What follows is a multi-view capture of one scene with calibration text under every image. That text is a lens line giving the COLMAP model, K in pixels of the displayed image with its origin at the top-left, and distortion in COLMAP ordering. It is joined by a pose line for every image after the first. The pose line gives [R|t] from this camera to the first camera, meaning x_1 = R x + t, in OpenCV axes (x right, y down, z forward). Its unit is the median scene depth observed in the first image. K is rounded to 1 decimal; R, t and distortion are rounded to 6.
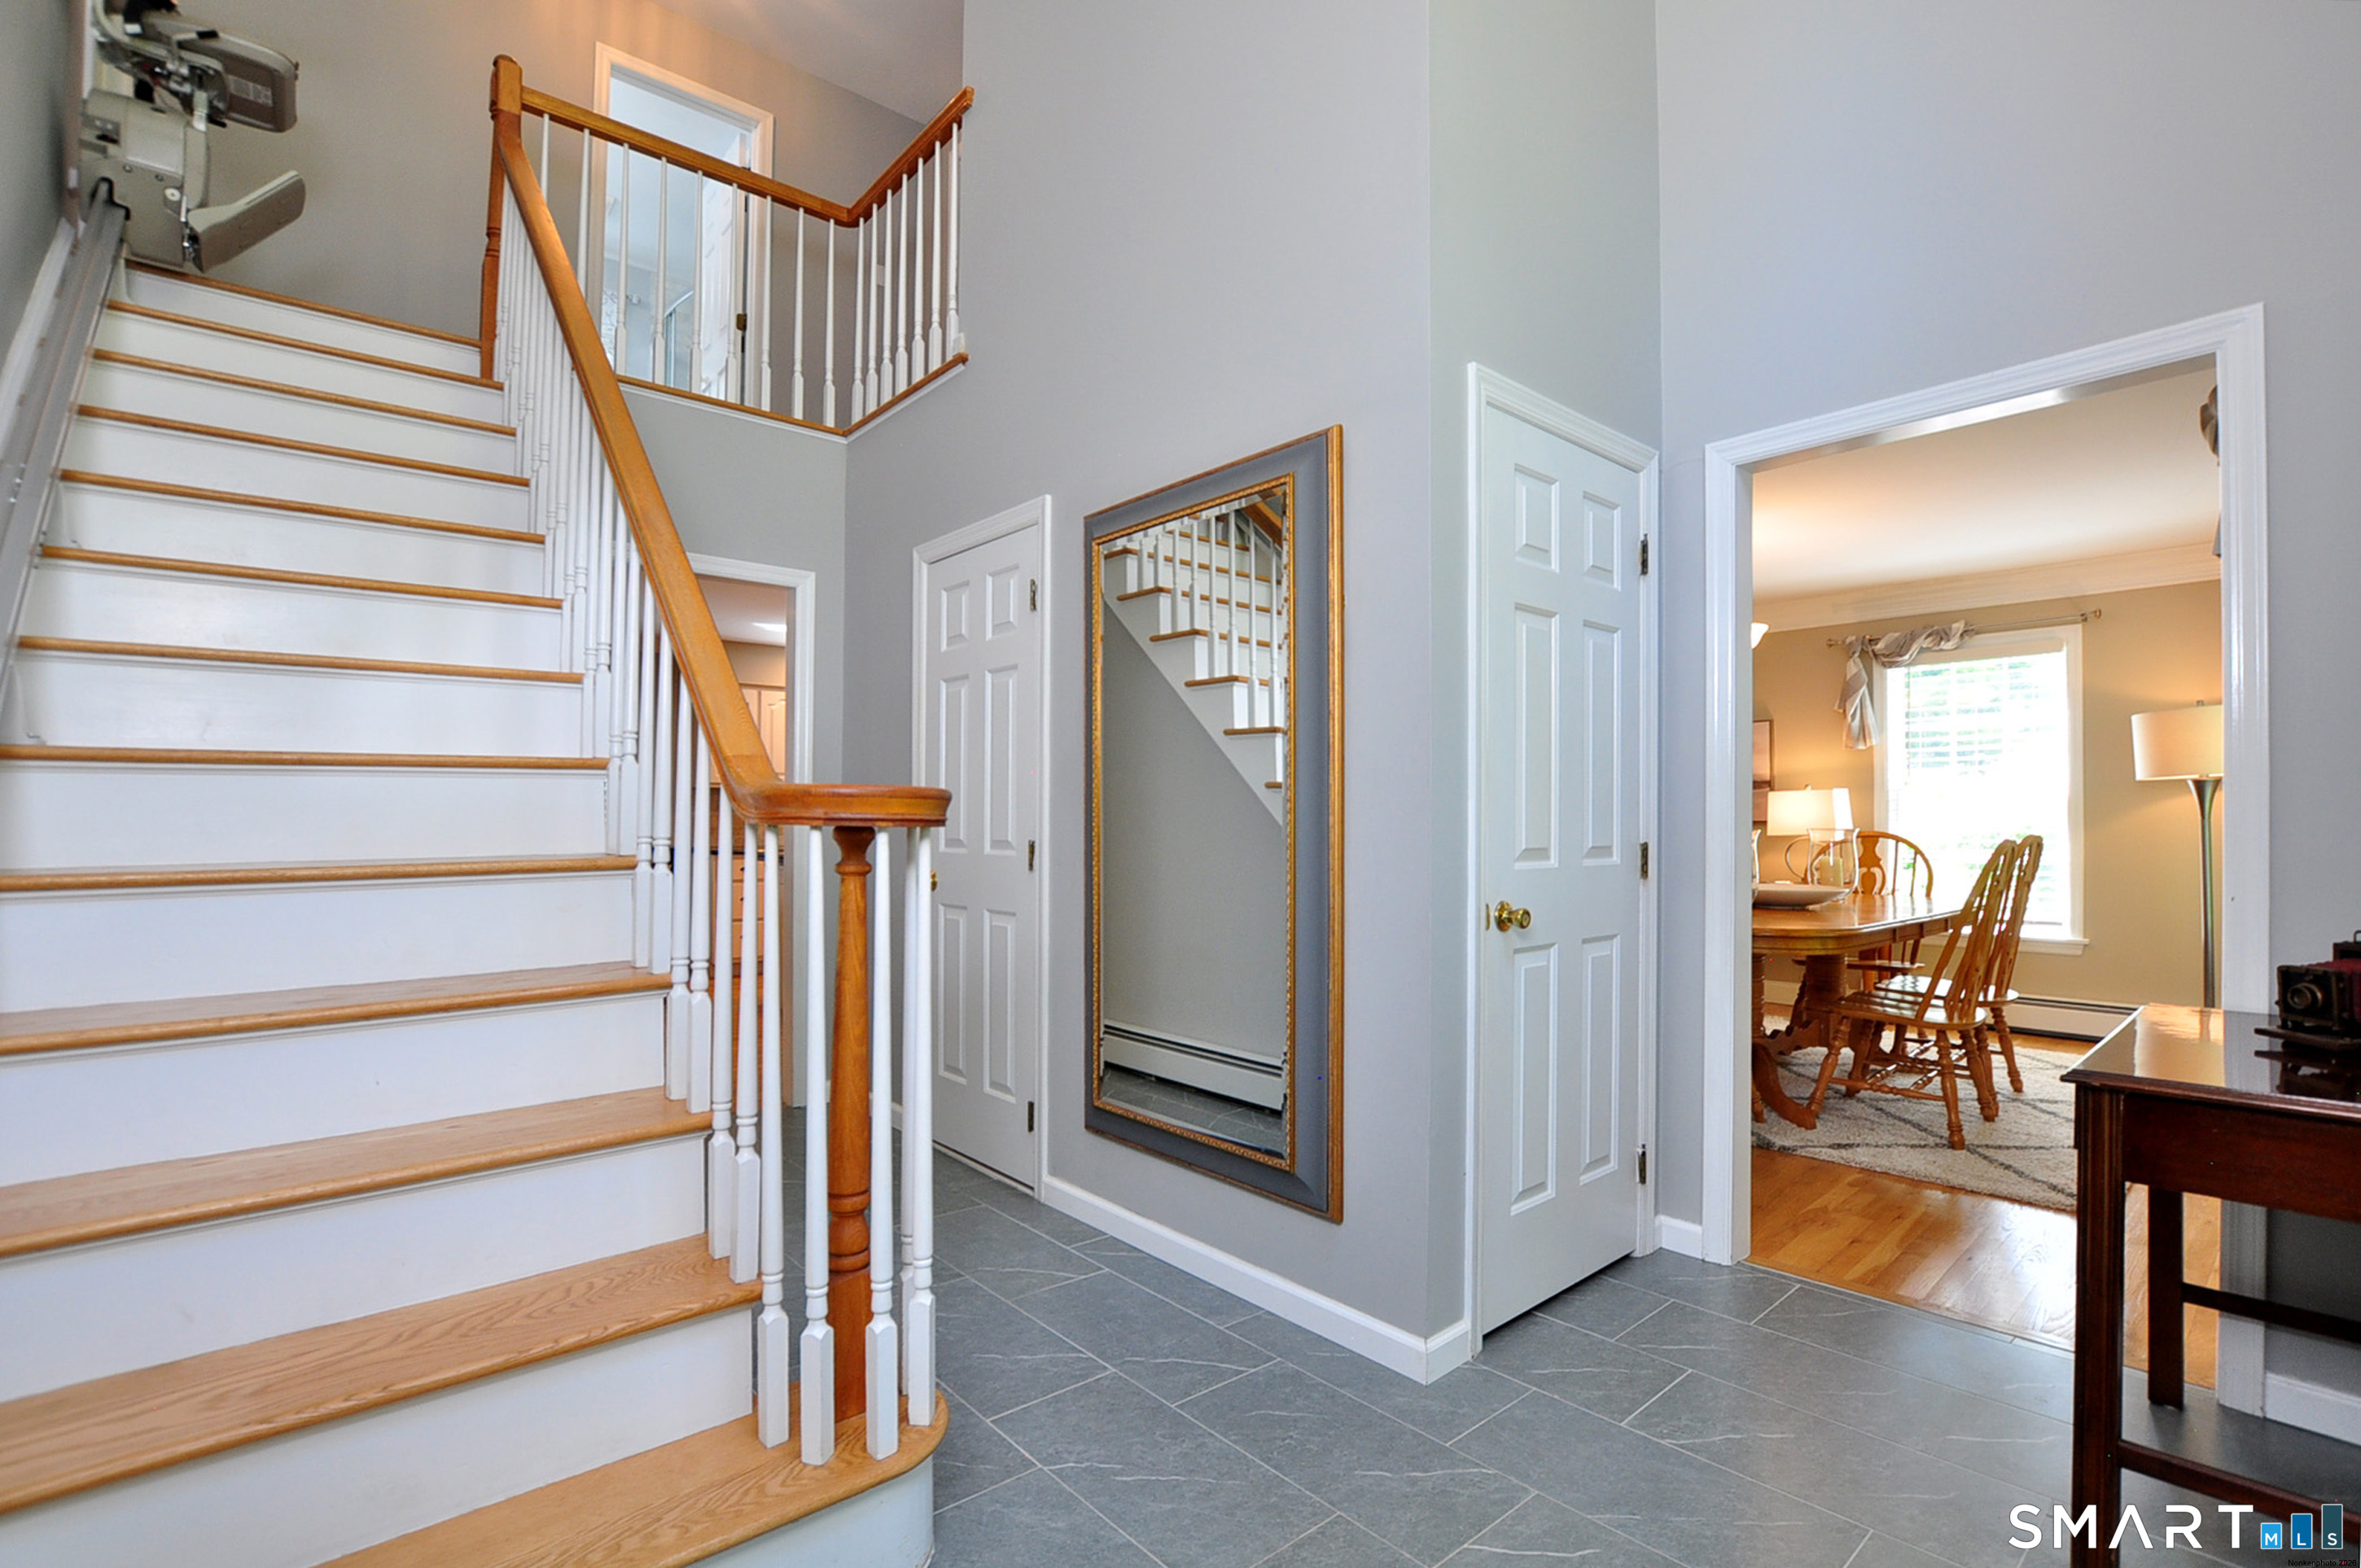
lens RADIAL K [[1058.4, 0, 1199.7], [0, 1058.4, 797.6], [0, 0, 1]] dist [-0.010821, 0.000395]
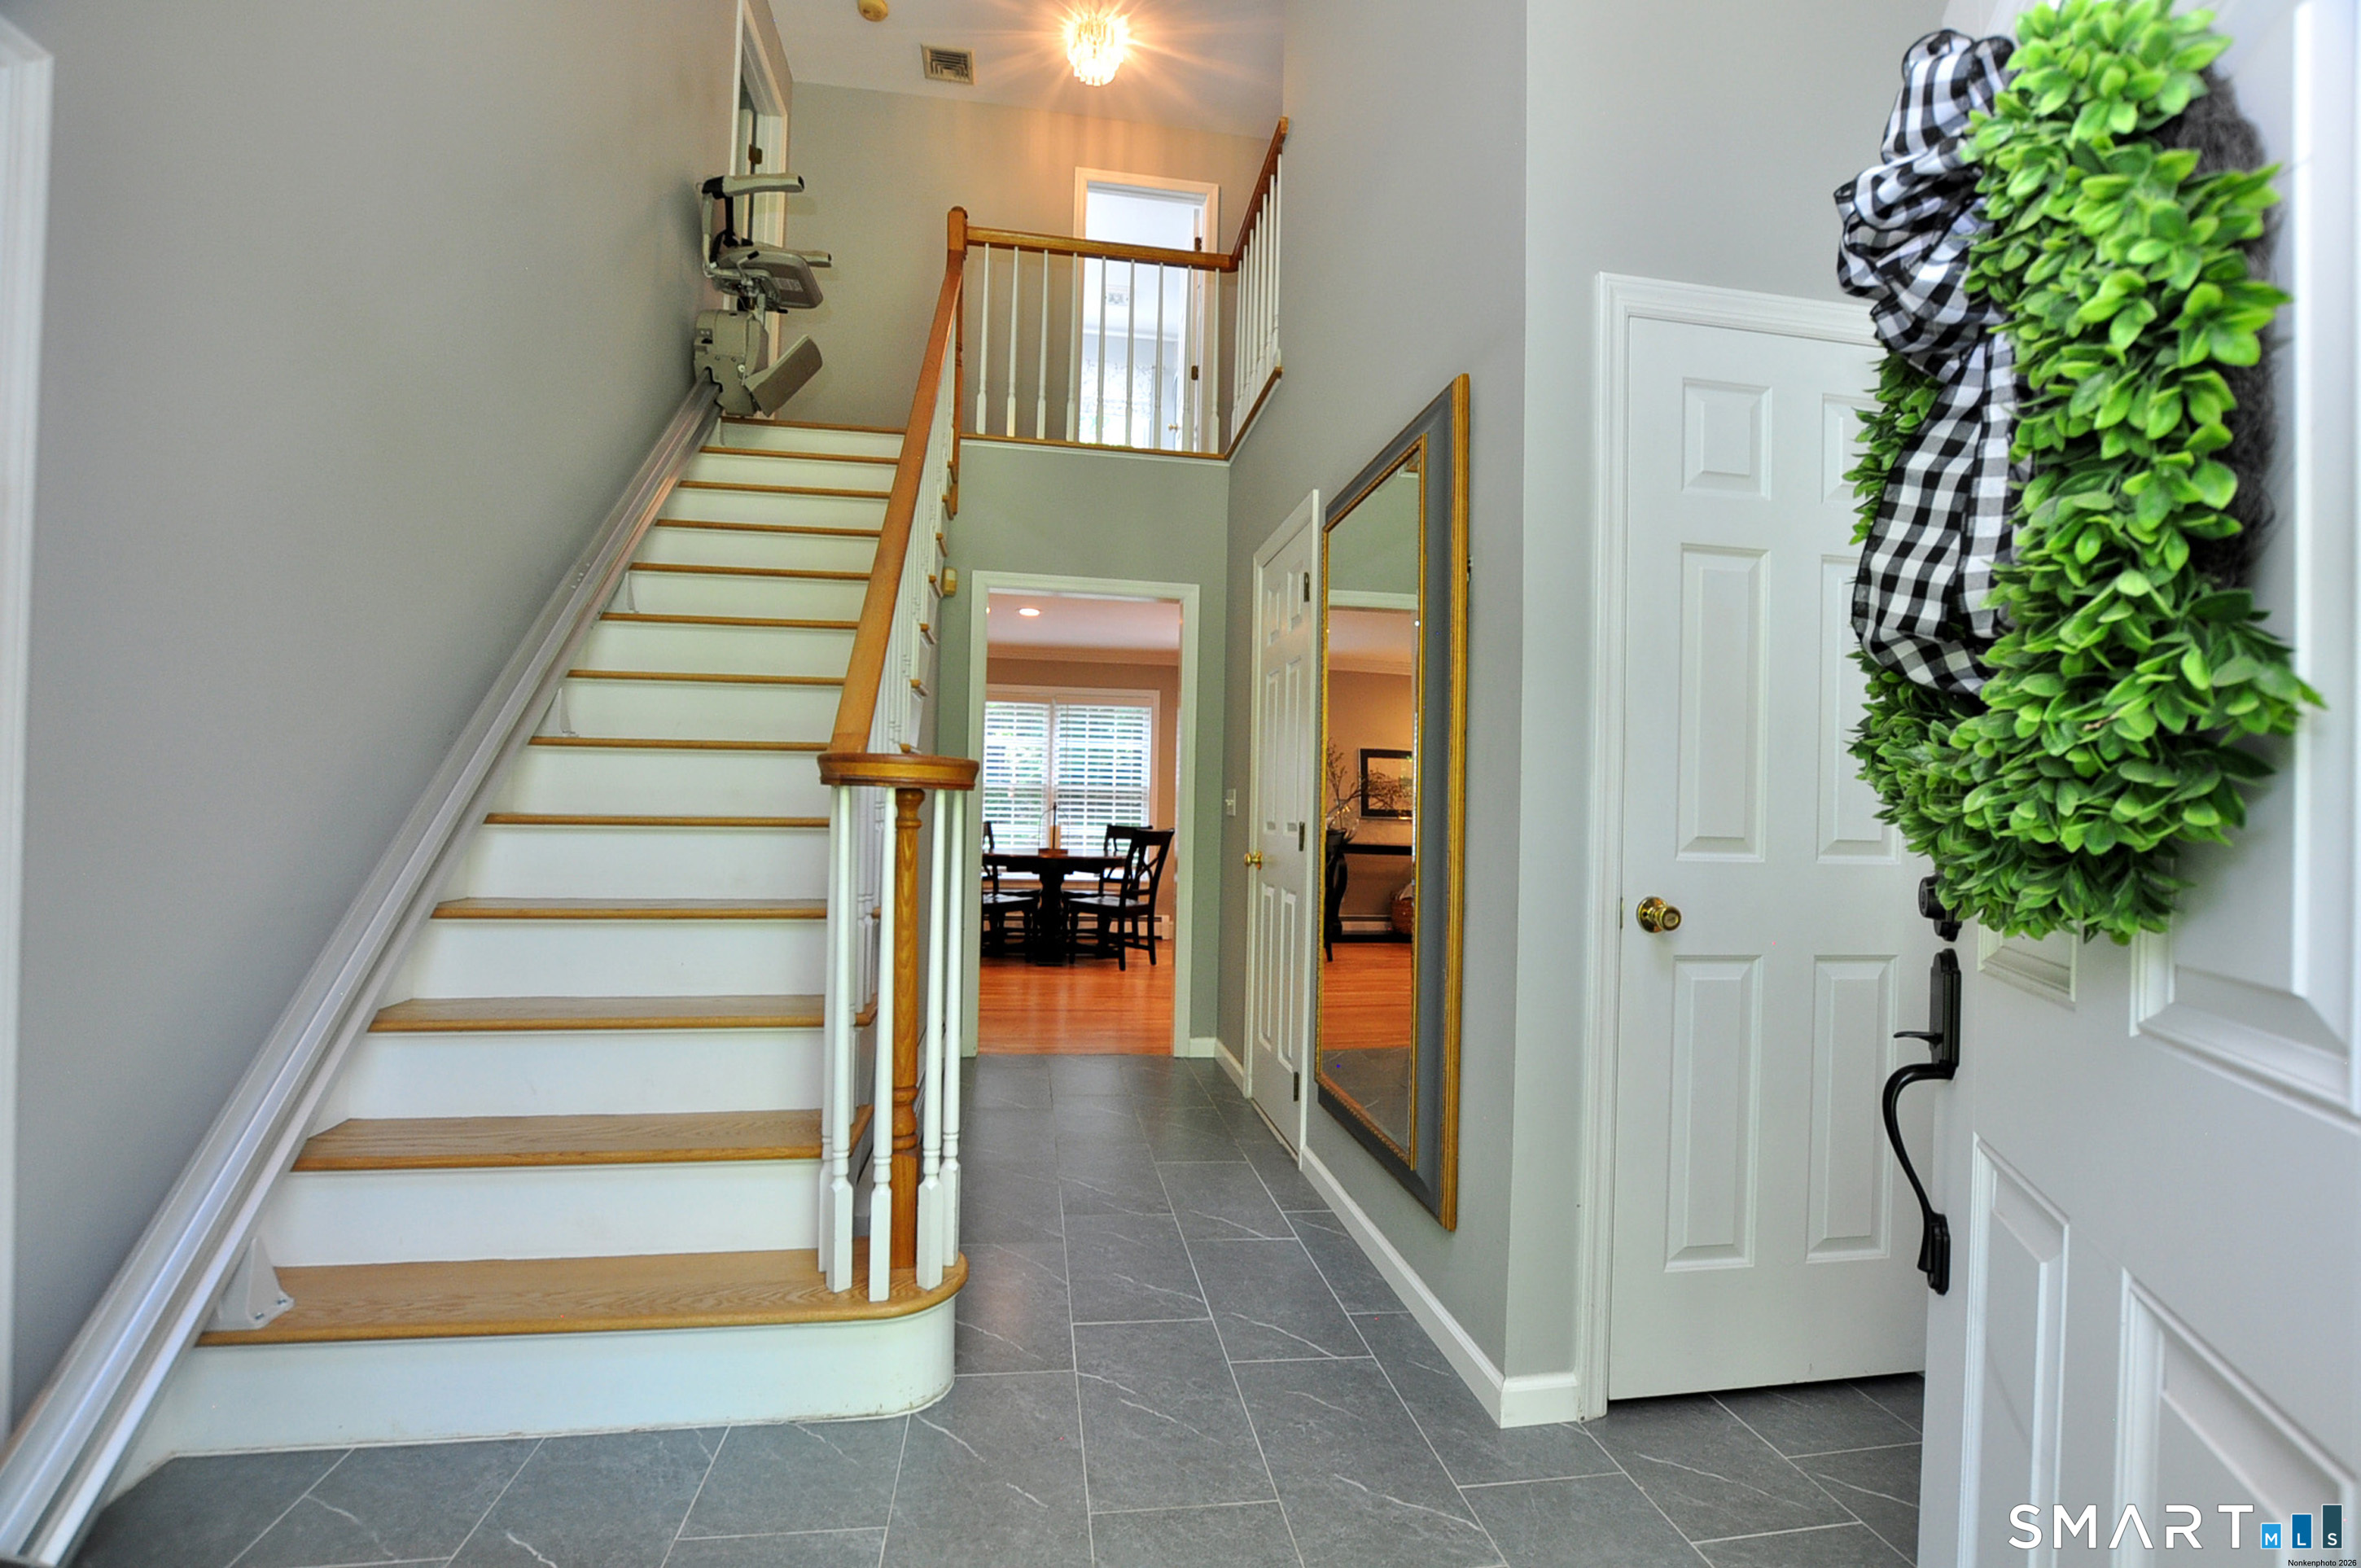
lens RADIAL K [[1058.4, 0, 1247.3], [0, 1058.4, 797.2], [0, 0, 1]] dist [-0.010821, 0.000395]
pose [[0.856363, 0.009992, -0.516278, 0.422589], [-0.013258, 0.999909, -0.002639, 0.023574], [0.516204, 0.009105, 0.856417, 0.102373]]
